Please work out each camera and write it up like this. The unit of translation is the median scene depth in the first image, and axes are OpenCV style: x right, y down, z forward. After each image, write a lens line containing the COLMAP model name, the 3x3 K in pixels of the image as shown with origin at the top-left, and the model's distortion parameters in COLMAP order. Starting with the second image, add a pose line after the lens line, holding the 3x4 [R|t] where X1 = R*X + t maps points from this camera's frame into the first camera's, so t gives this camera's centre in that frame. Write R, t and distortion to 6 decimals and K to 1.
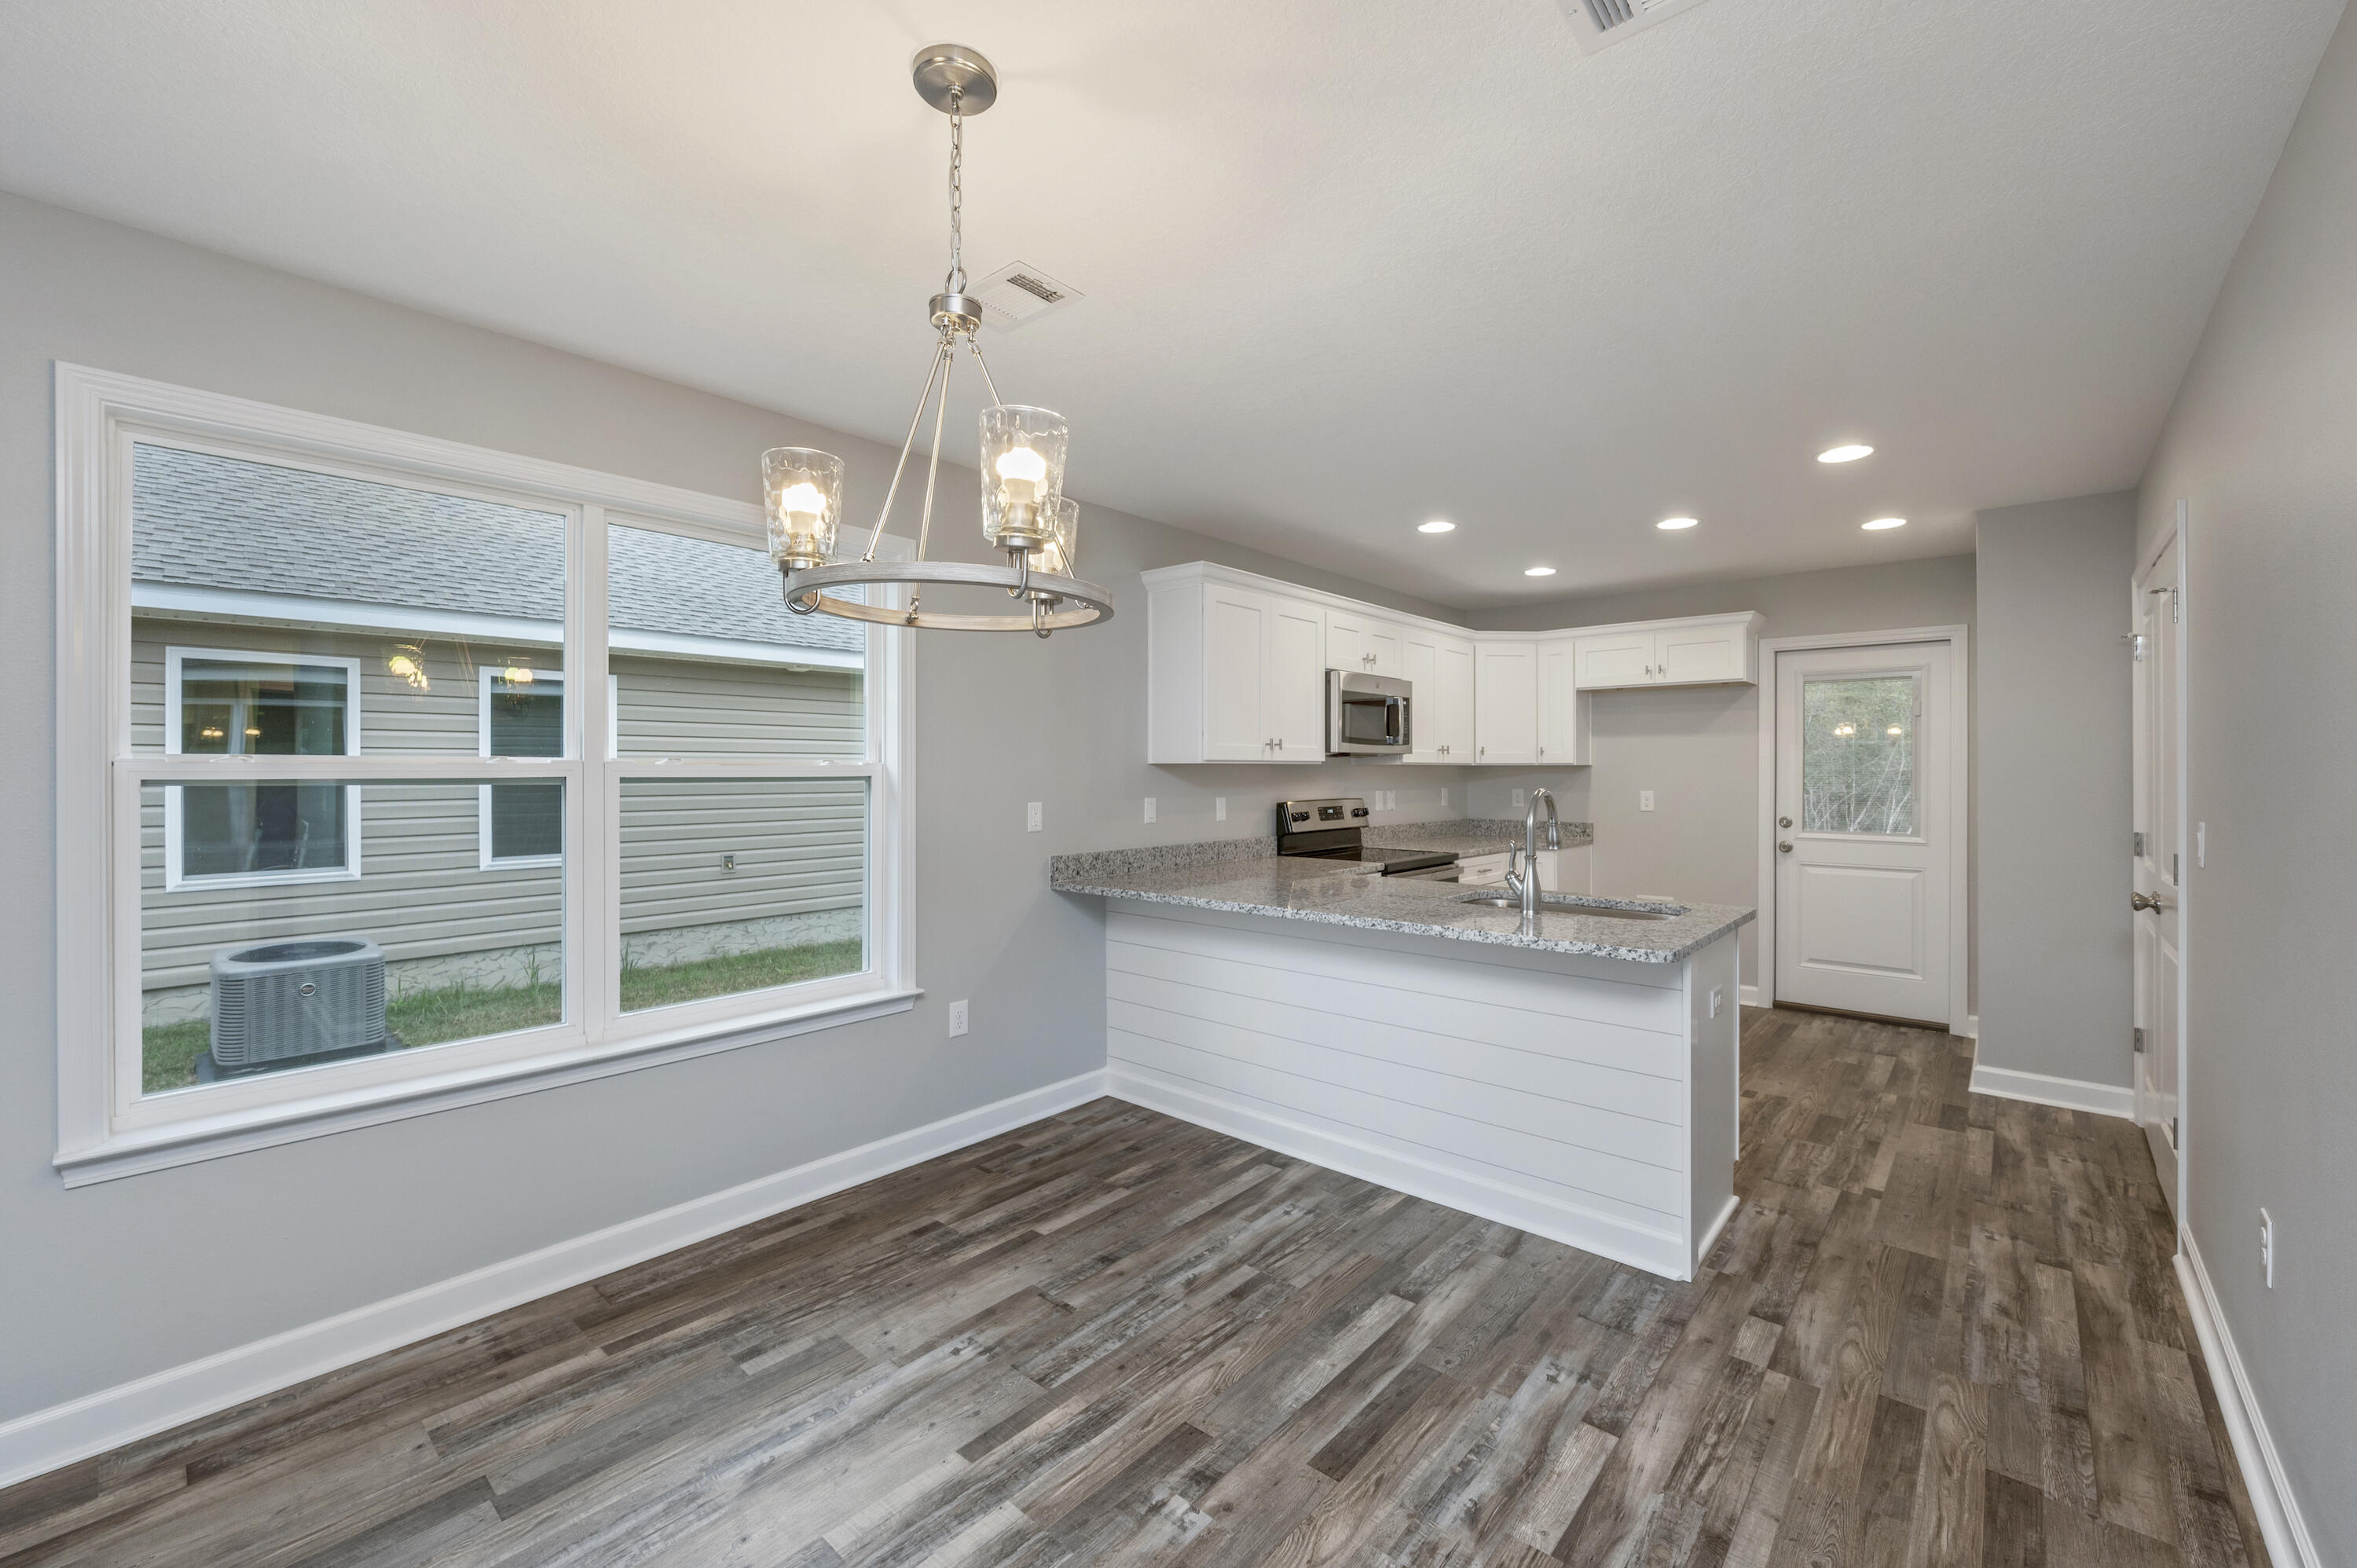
lens RADIAL K [[943.5, 0, 1176.5], [0, 943.5, 773.6], [0, 0, 1]] dist [0.001493, -0.000421]
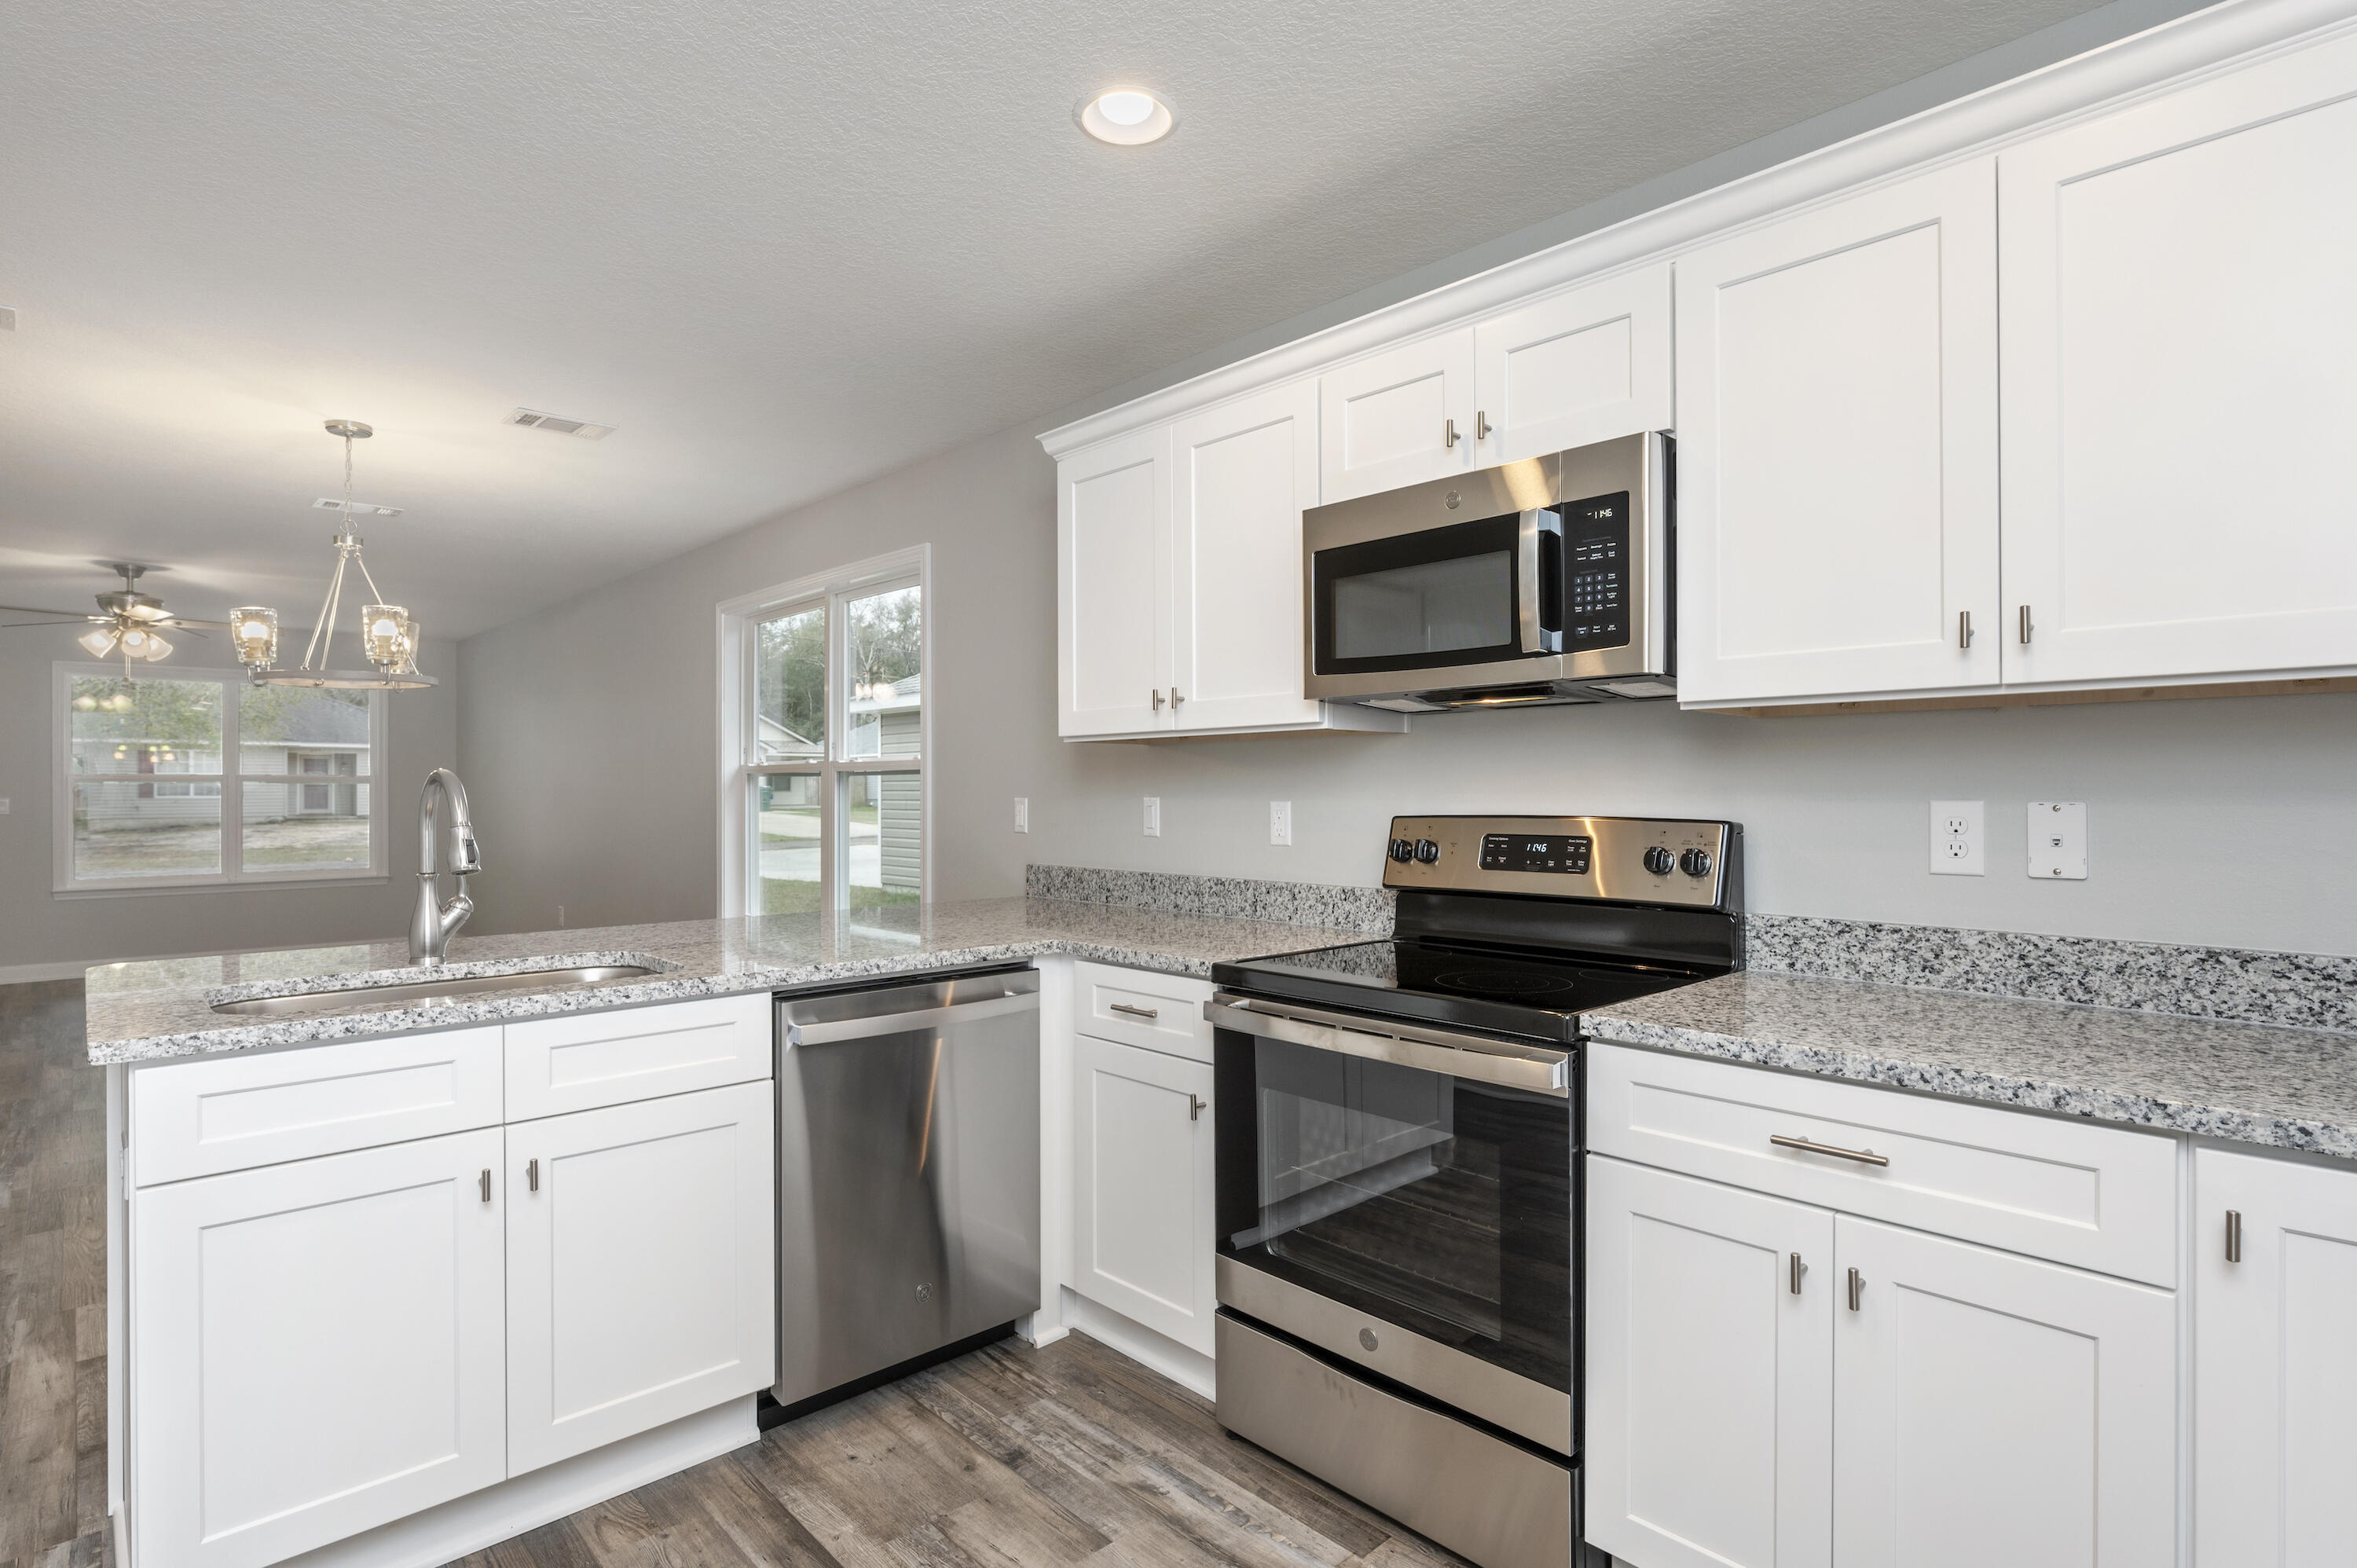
lens RADIAL K [[1211.2, 0, 1189.5], [0, 1211.2, 763.7], [0, 0, 1]] dist [-0.006604, 0.002909]
pose [[-0.094590, -0.022248, -0.995268, 0.699060], [-0.003111, 0.999752, -0.022052, 0.018643], [0.995511, 0.001011, -0.094635, 0.965455]]
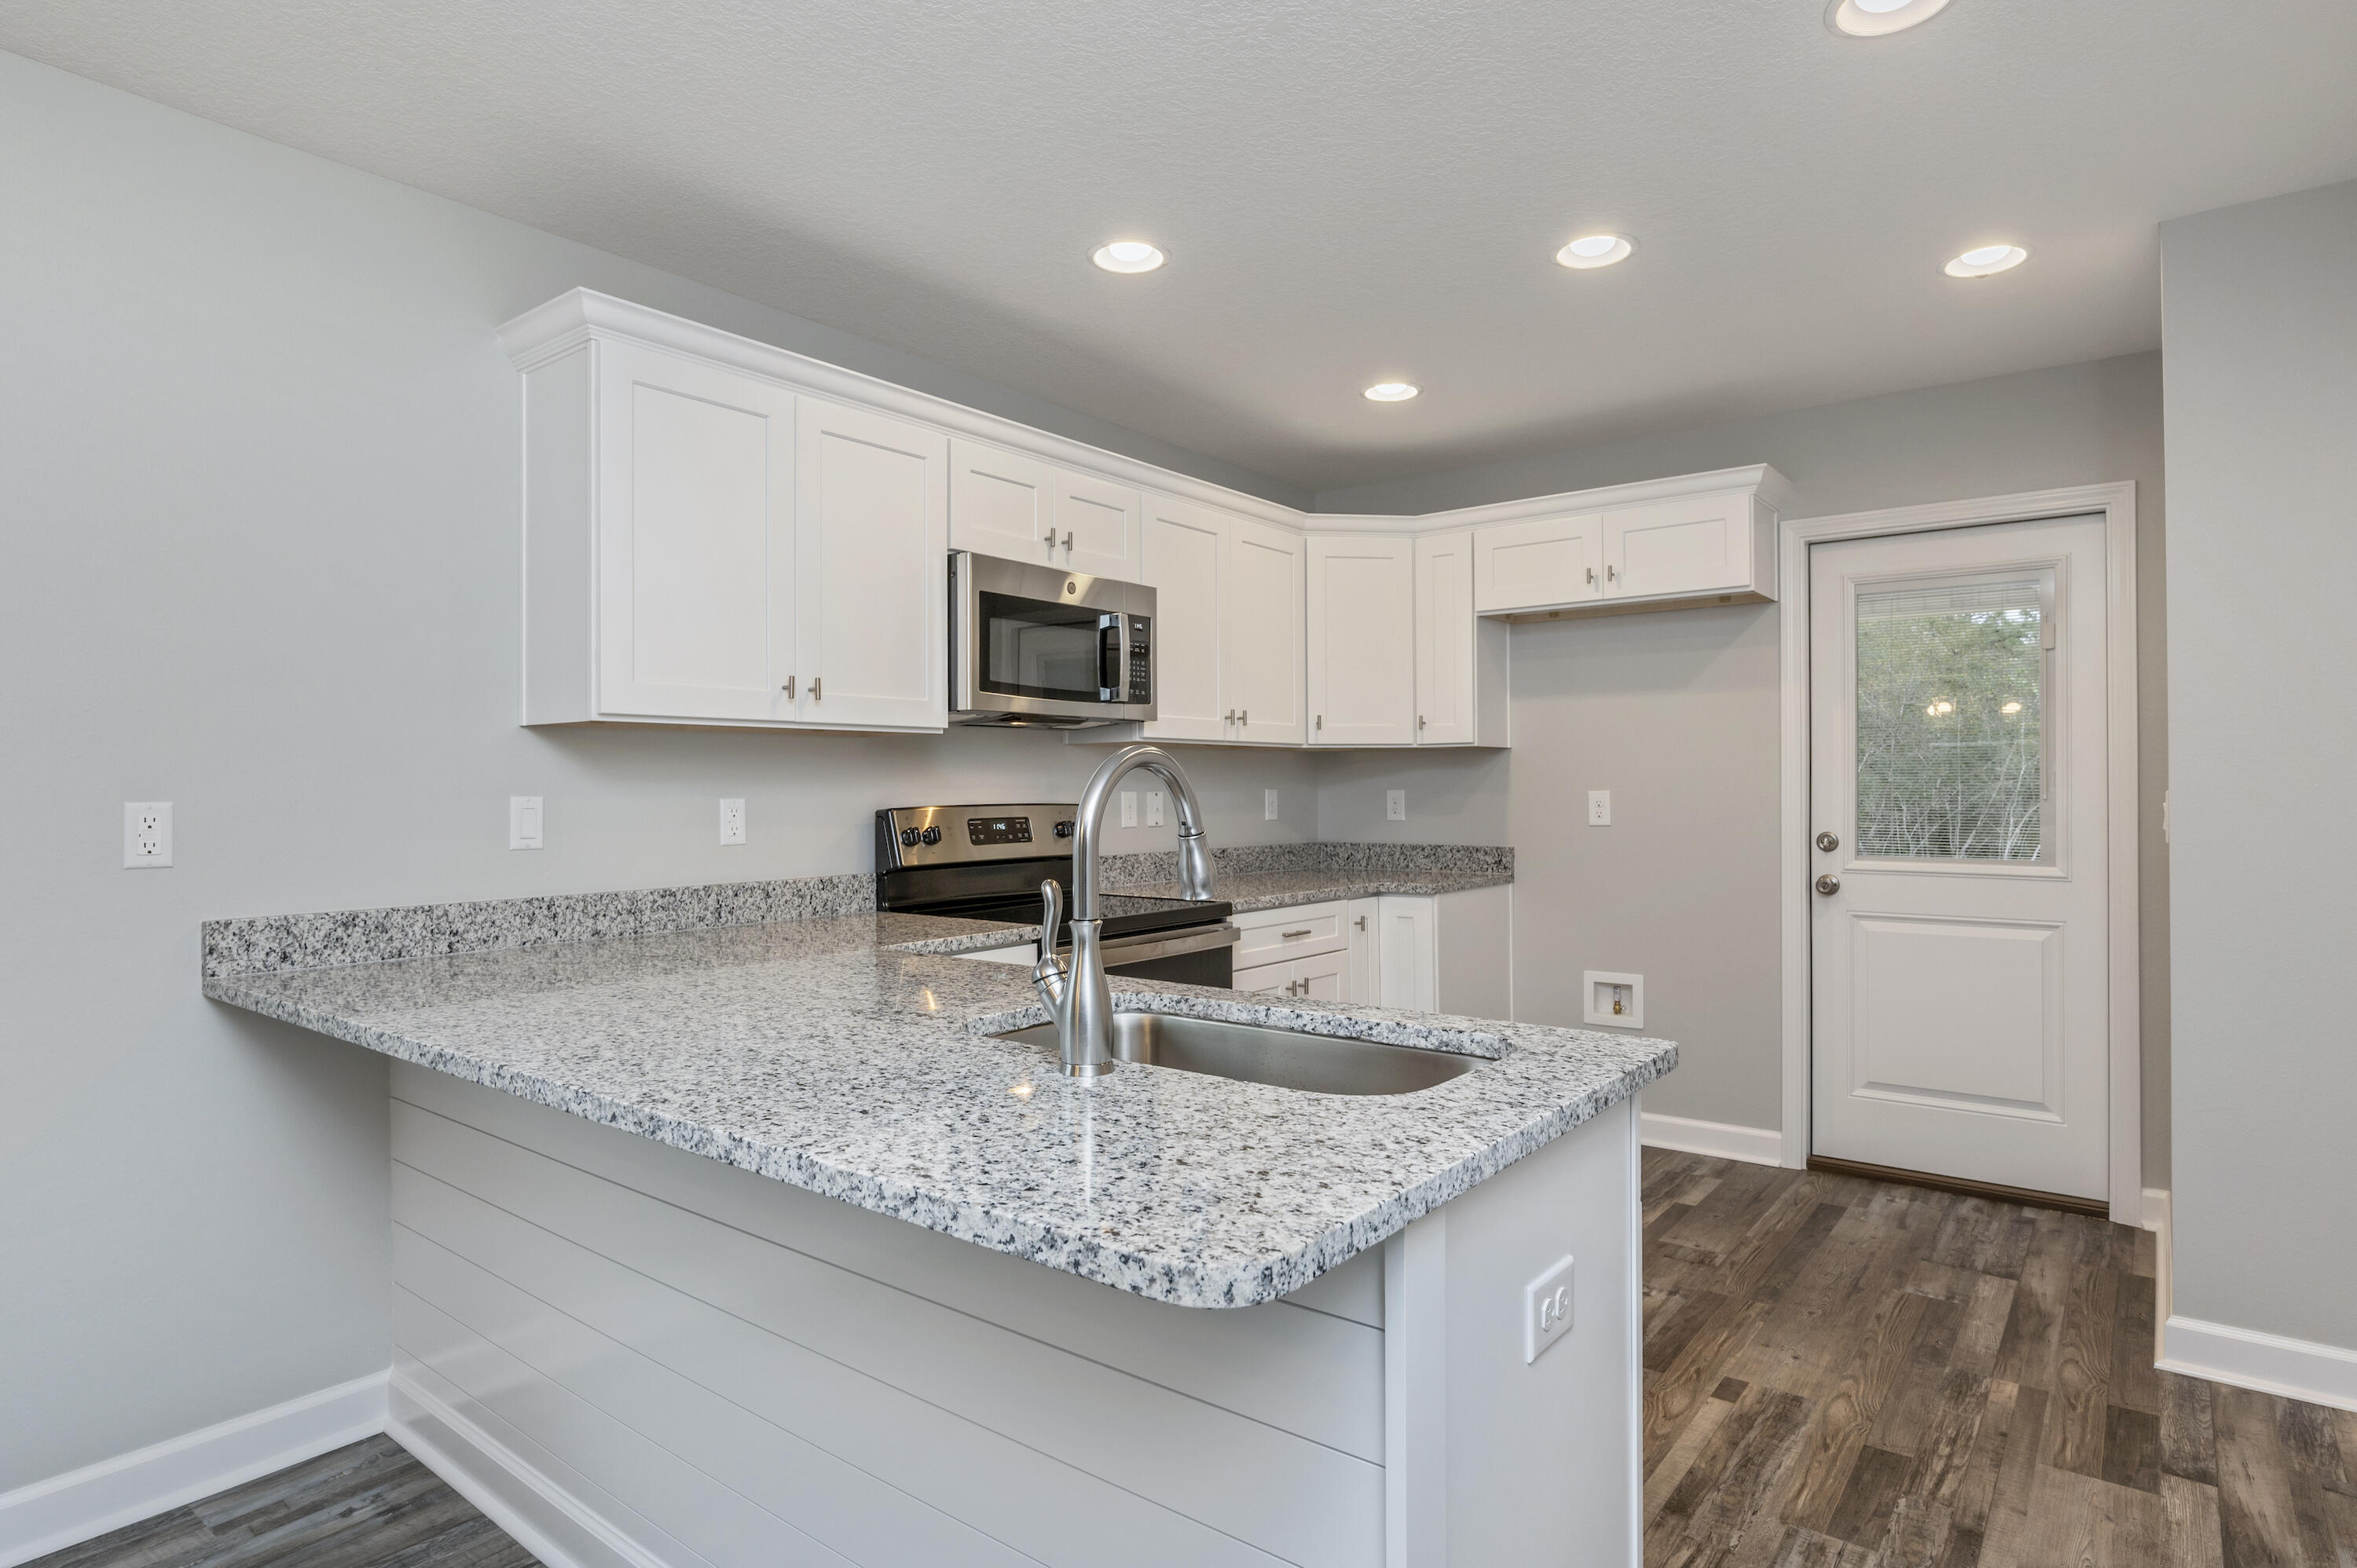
lens RADIAL K [[1246.7, 0, 1156.5], [0, 1246.7, 786.7], [0, 0, 1]] dist [-0.004515, 0.000271]
pose [[0.998864, -0.004884, 0.047394, 0.230896], [0.005100, 0.999977, -0.004441, 0.021998], [-0.047371, 0.004678, 0.998866, 0.301964]]
